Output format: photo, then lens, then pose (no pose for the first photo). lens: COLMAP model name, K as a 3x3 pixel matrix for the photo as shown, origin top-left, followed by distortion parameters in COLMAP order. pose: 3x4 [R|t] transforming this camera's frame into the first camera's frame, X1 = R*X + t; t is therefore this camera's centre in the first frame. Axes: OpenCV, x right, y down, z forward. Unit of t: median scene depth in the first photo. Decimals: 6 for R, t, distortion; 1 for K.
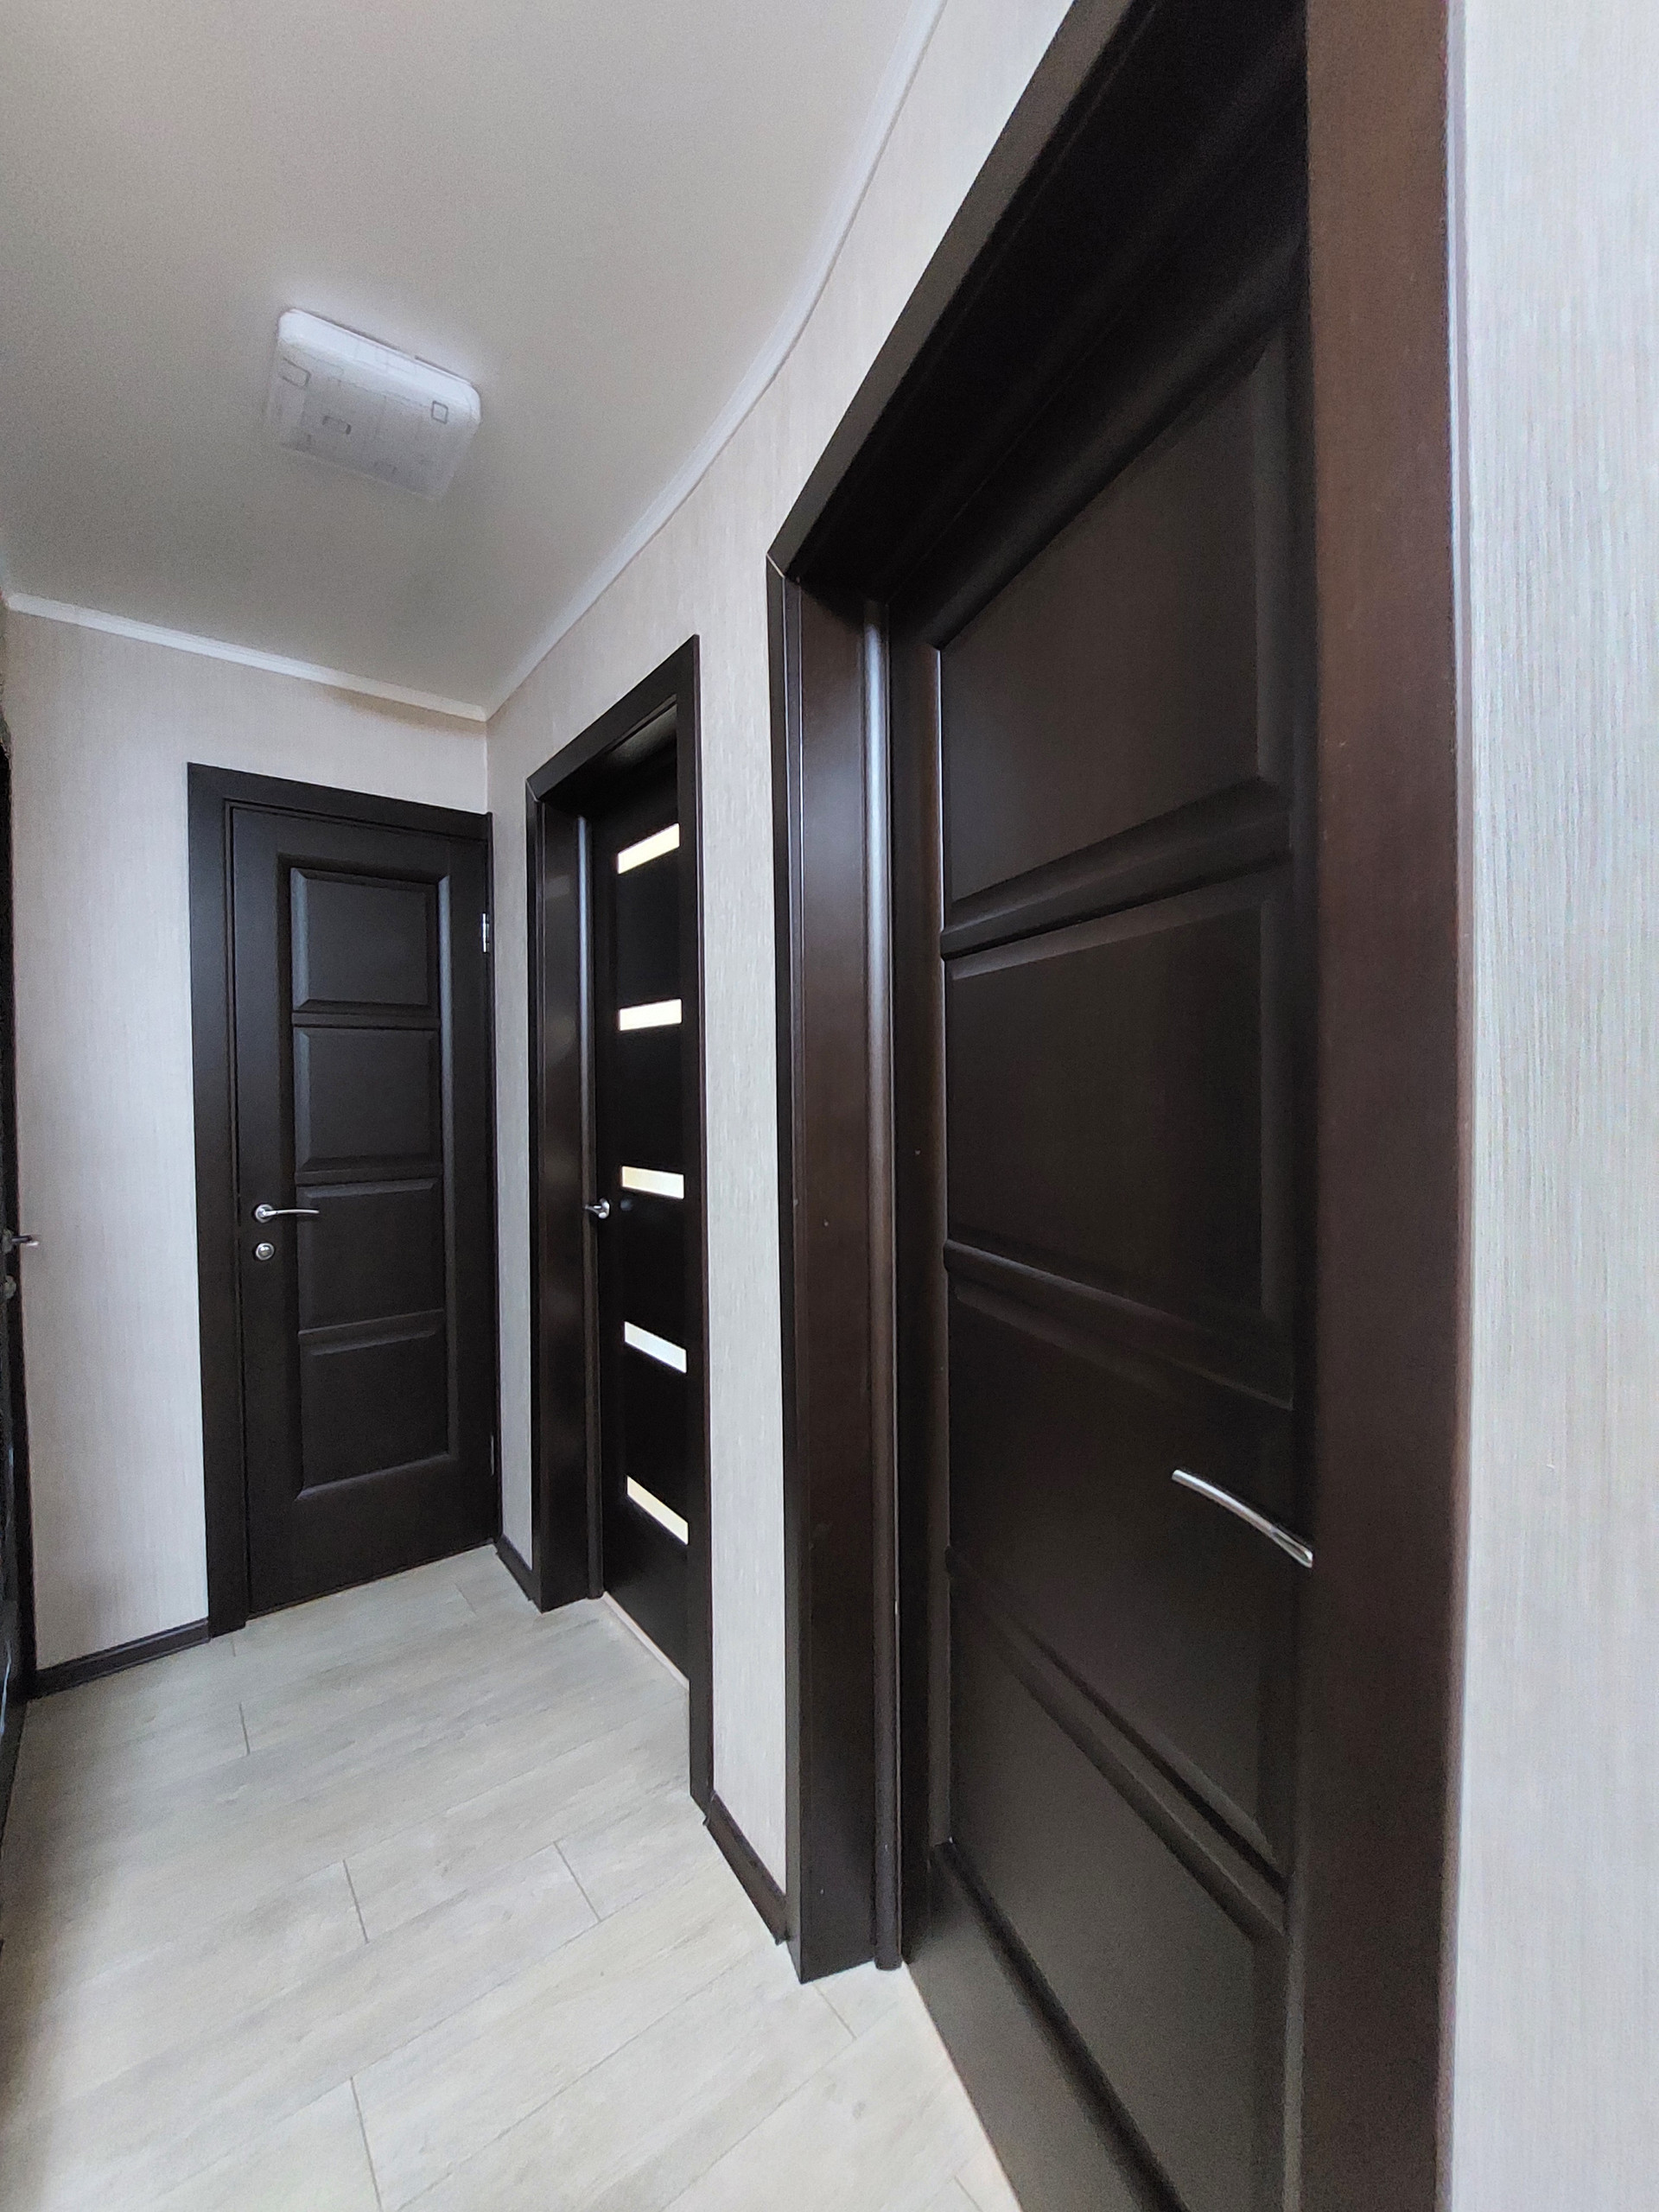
lens RADIAL K [[884.4, 0, 829.5], [0, 884.4, 1106.0], [0, 0, 1]] dist [-0.020346, 0.000083]
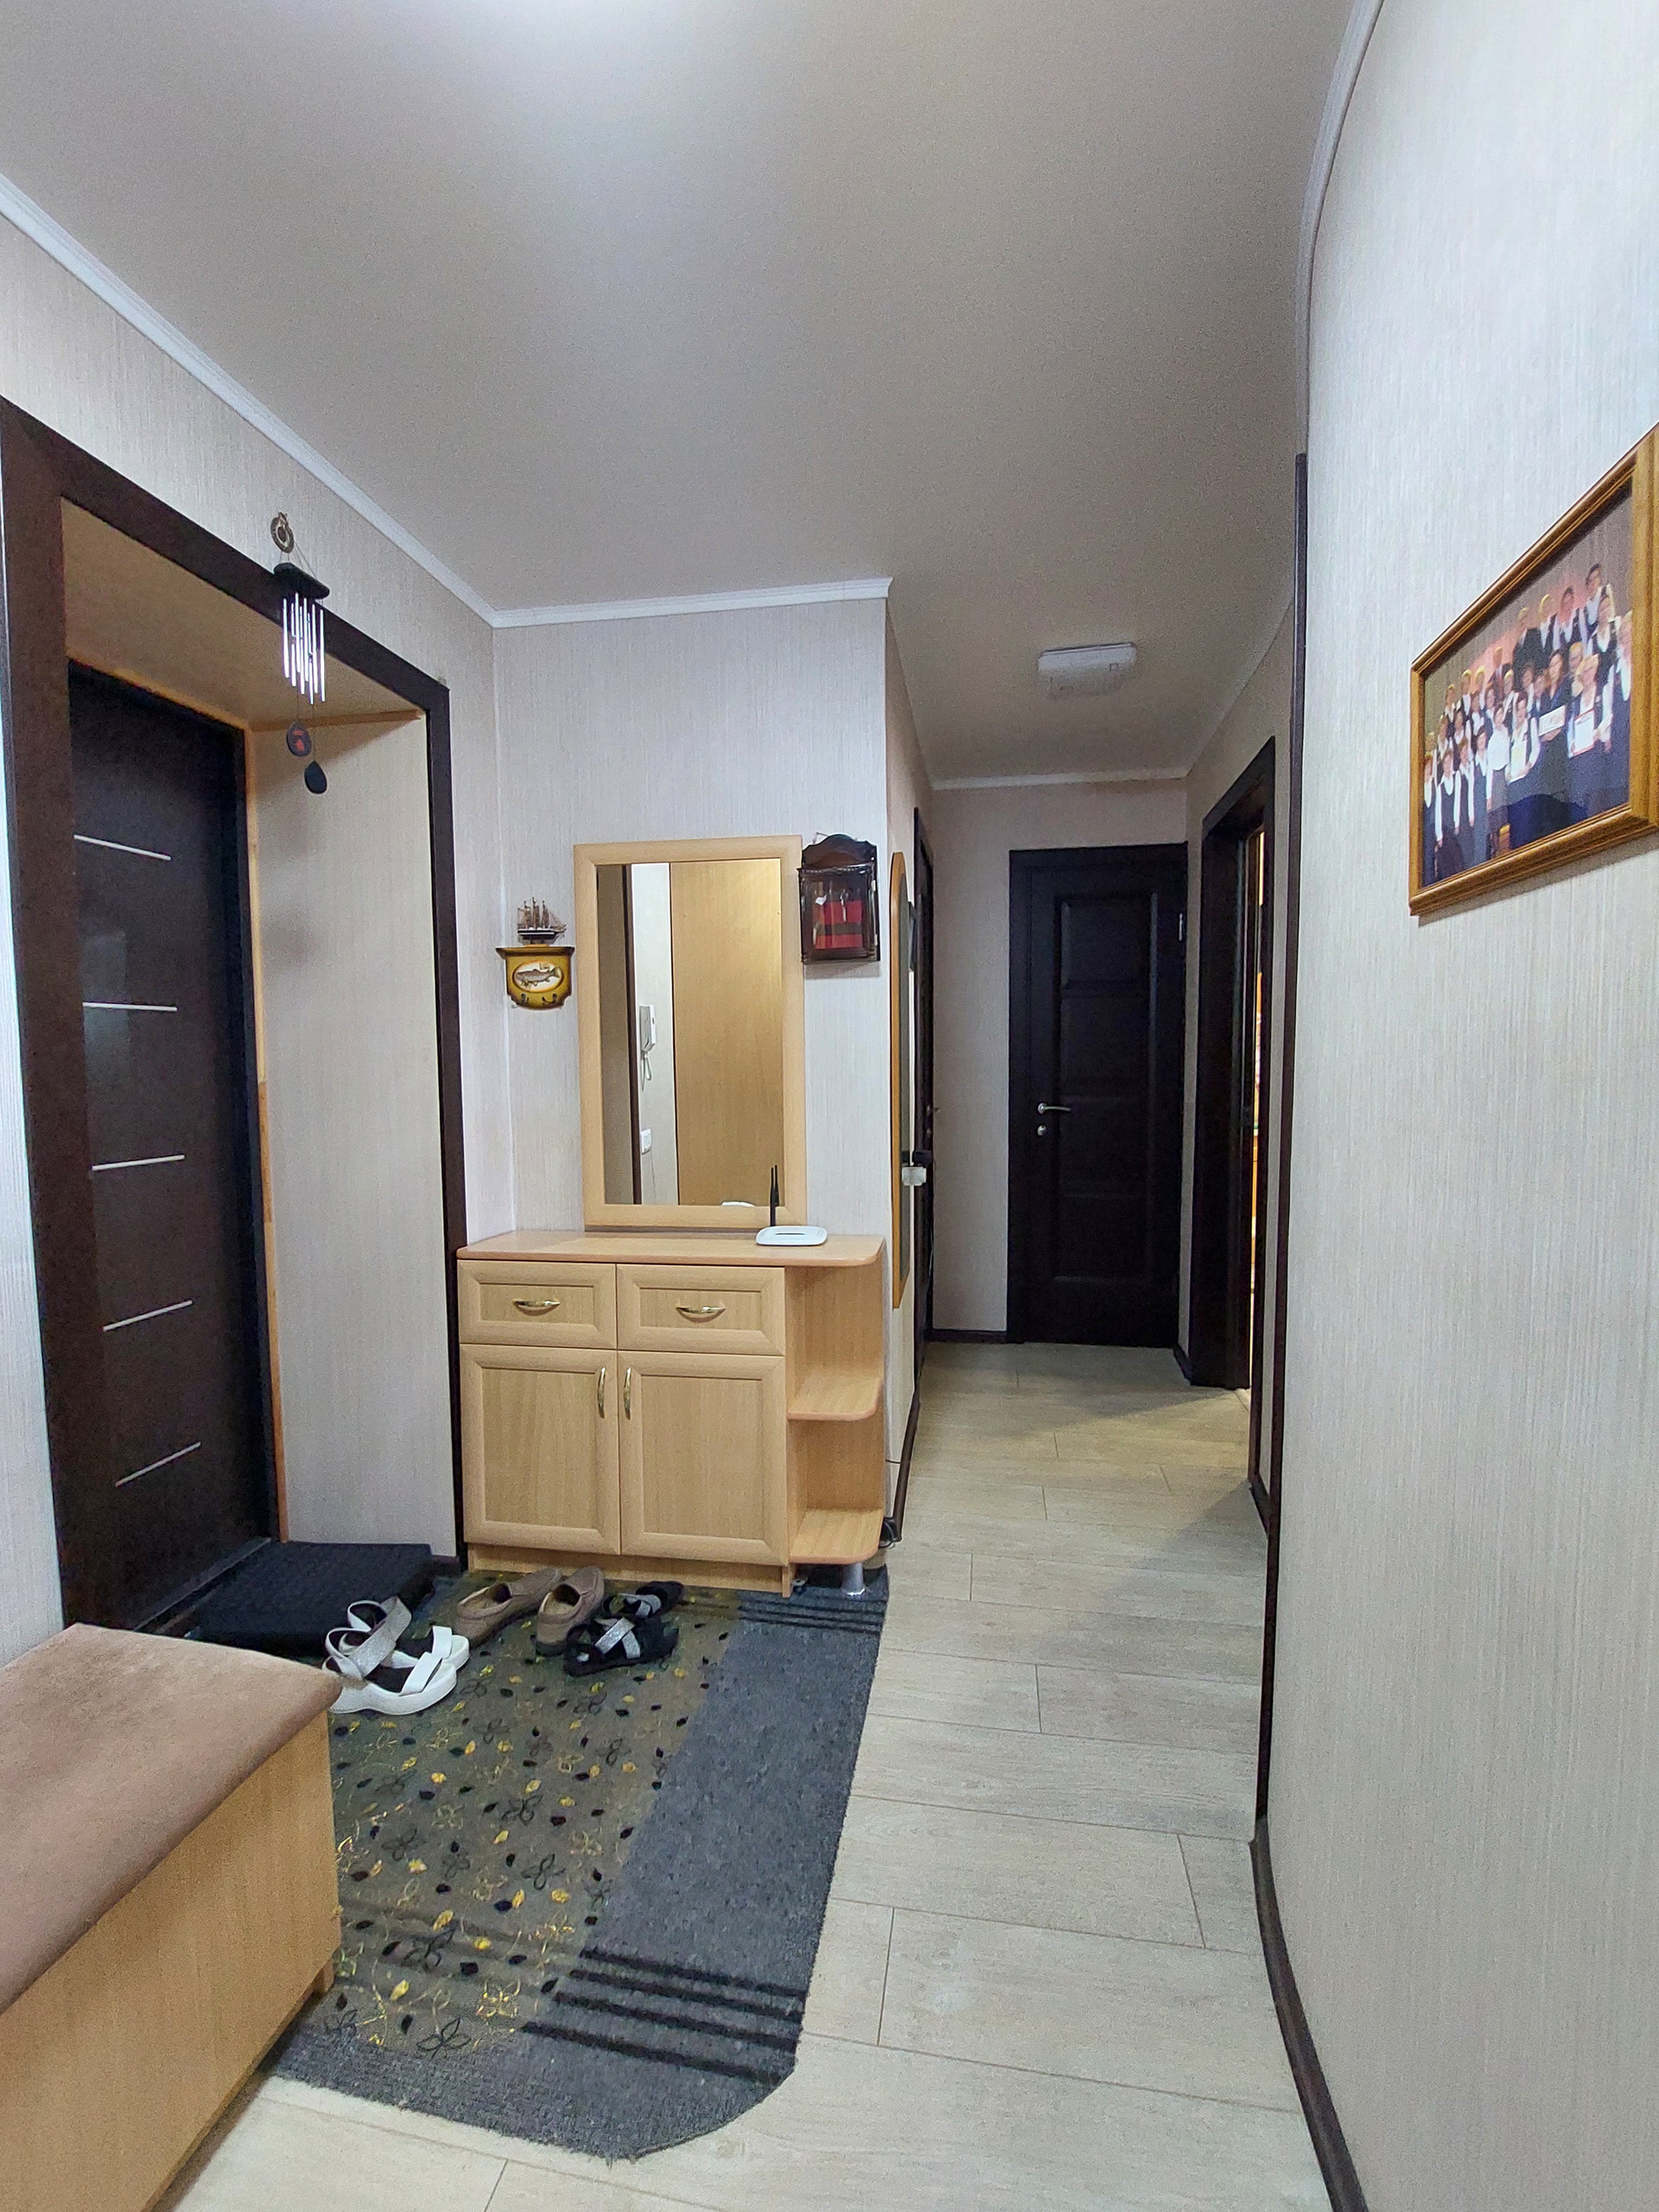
lens RADIAL K [[884.4, 0, 829.5], [0, 884.4, 1106.0], [0, 0, 1]] dist [-0.020346, 0.000083]
pose [[0.654904, 0.047904, -0.754192, 0.374766], [-0.016103, 0.998647, 0.049448, 0.040099], [0.755541, -0.020240, 0.654789, -0.434016]]
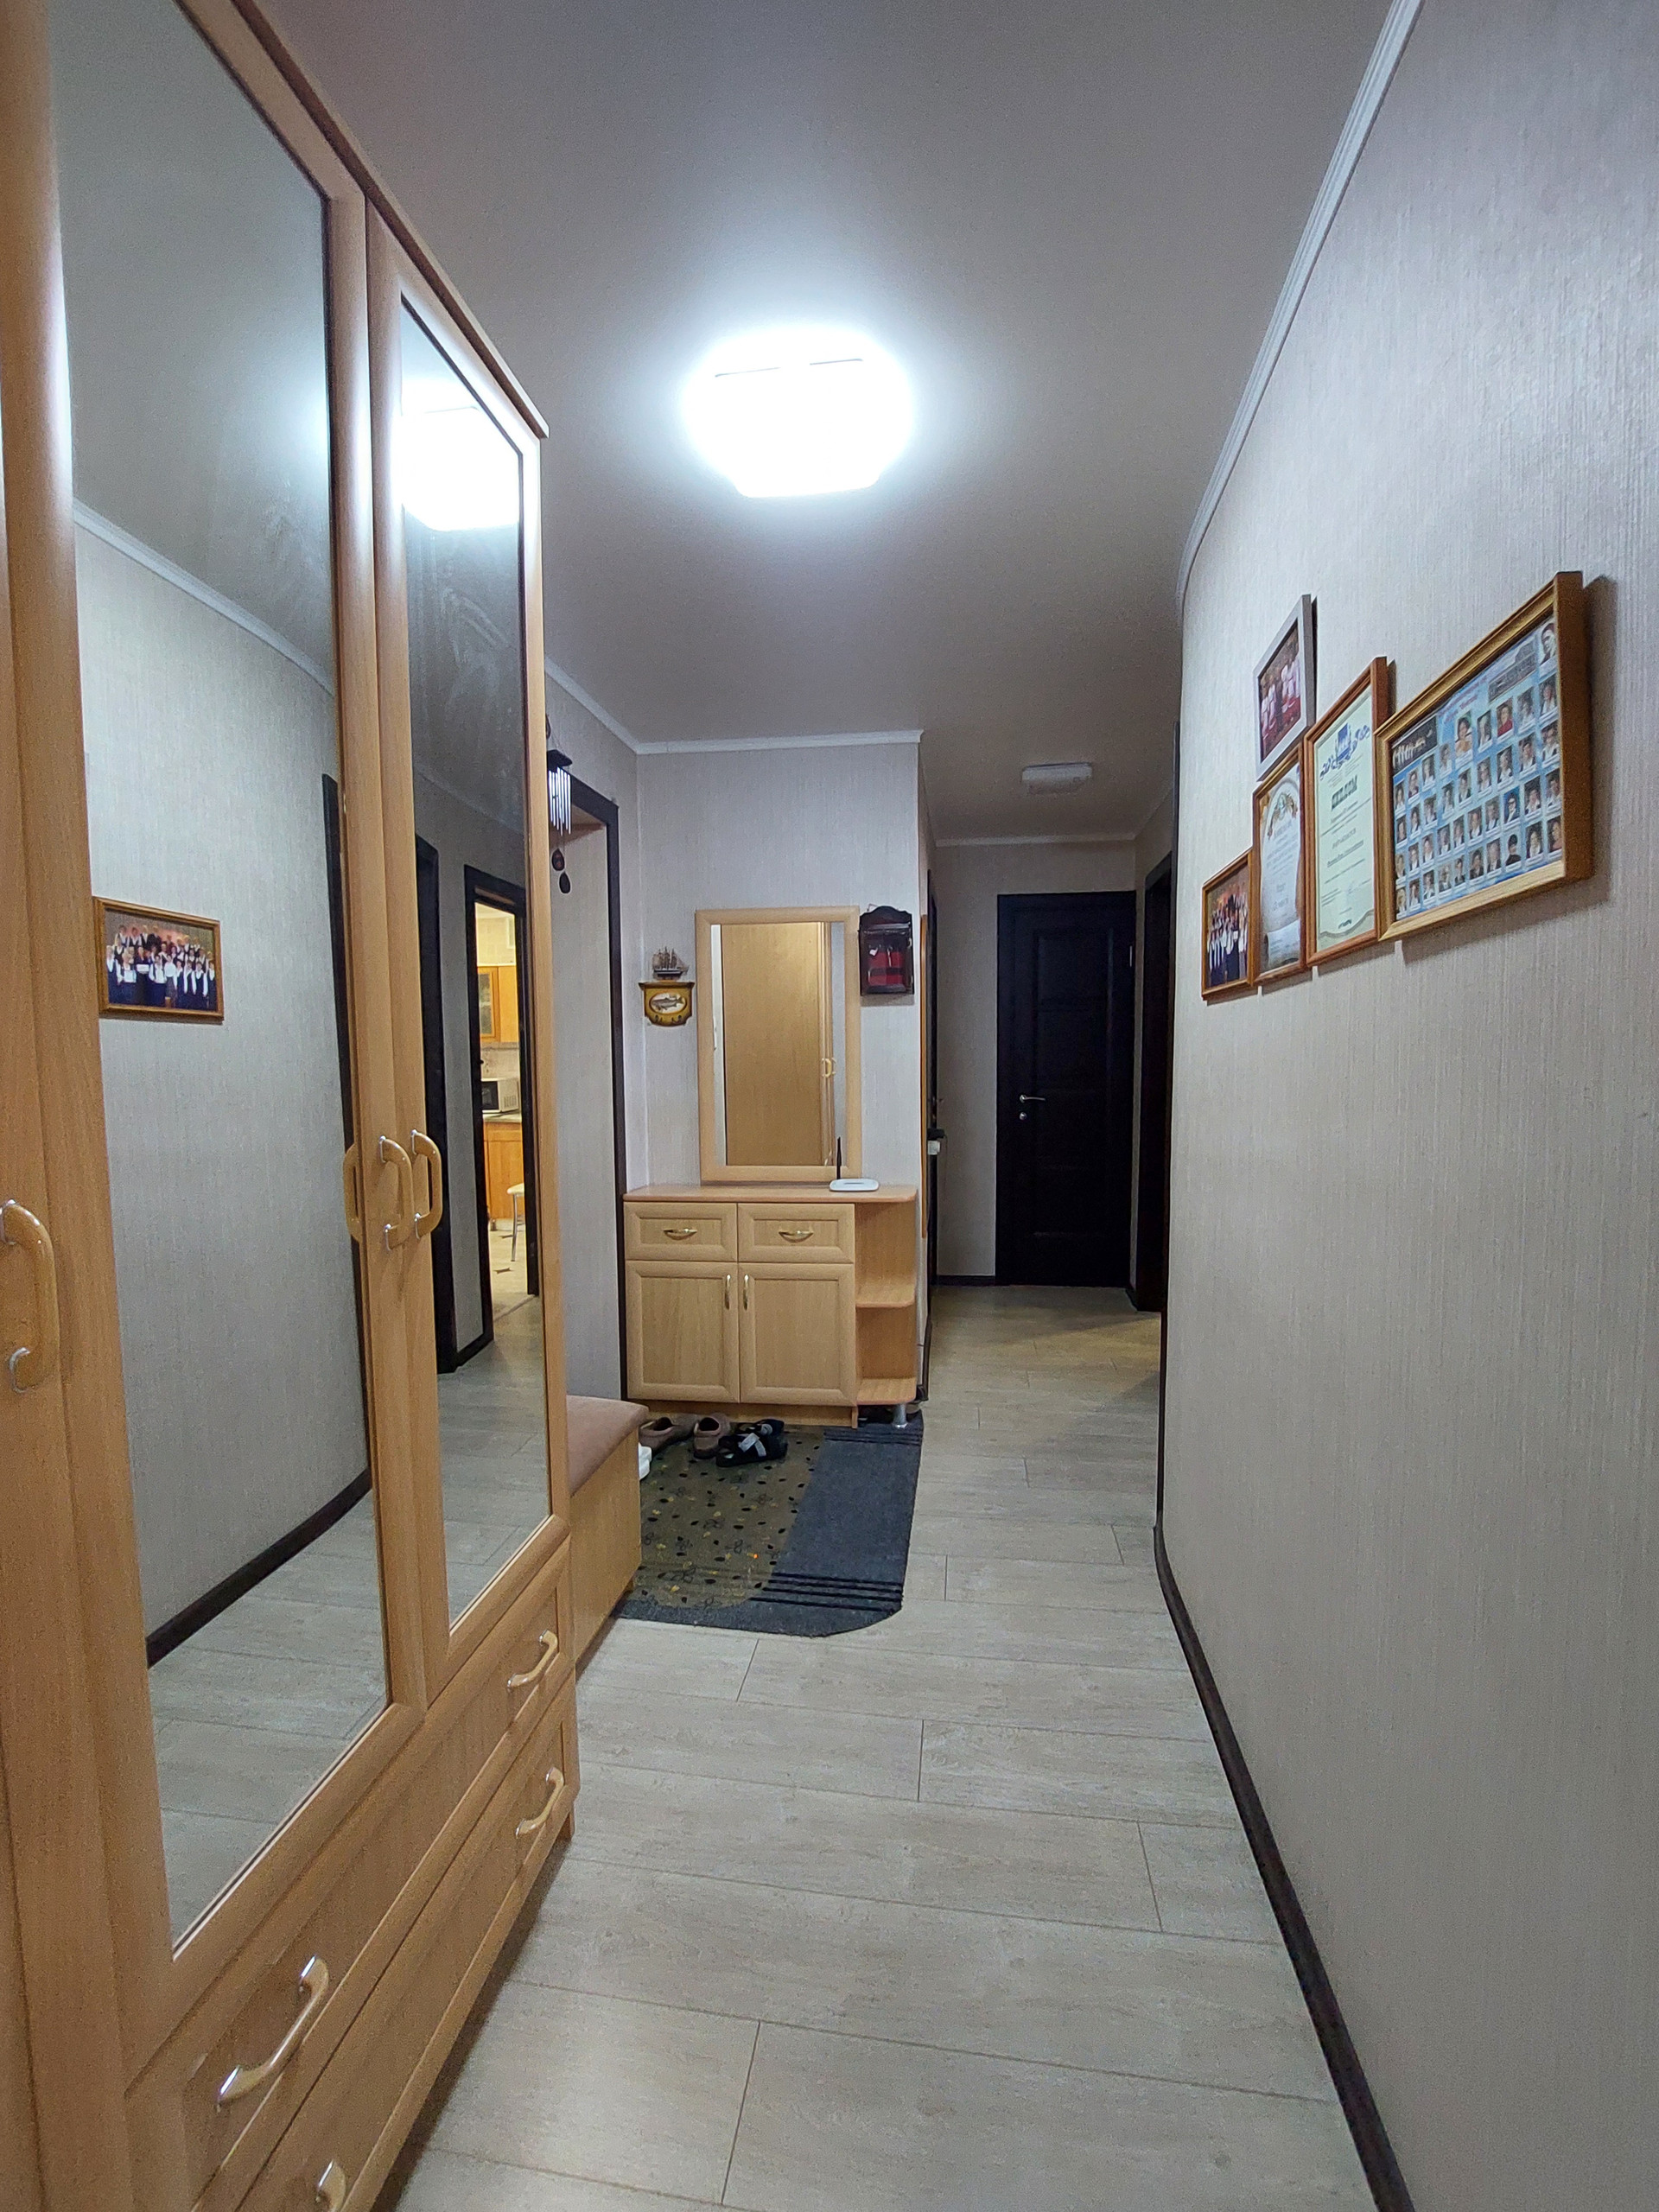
lens RADIAL K [[892.6, 0, 829.5], [0, 892.6, 1106.0], [0, 0, 1]] dist [-0.023393, 0.003408]
pose [[0.676978, 0.049294, -0.734351, 0.631456], [-0.015587, 0.998491, 0.052655, 0.032322], [0.735838, -0.024200, 0.676725, -0.820355]]
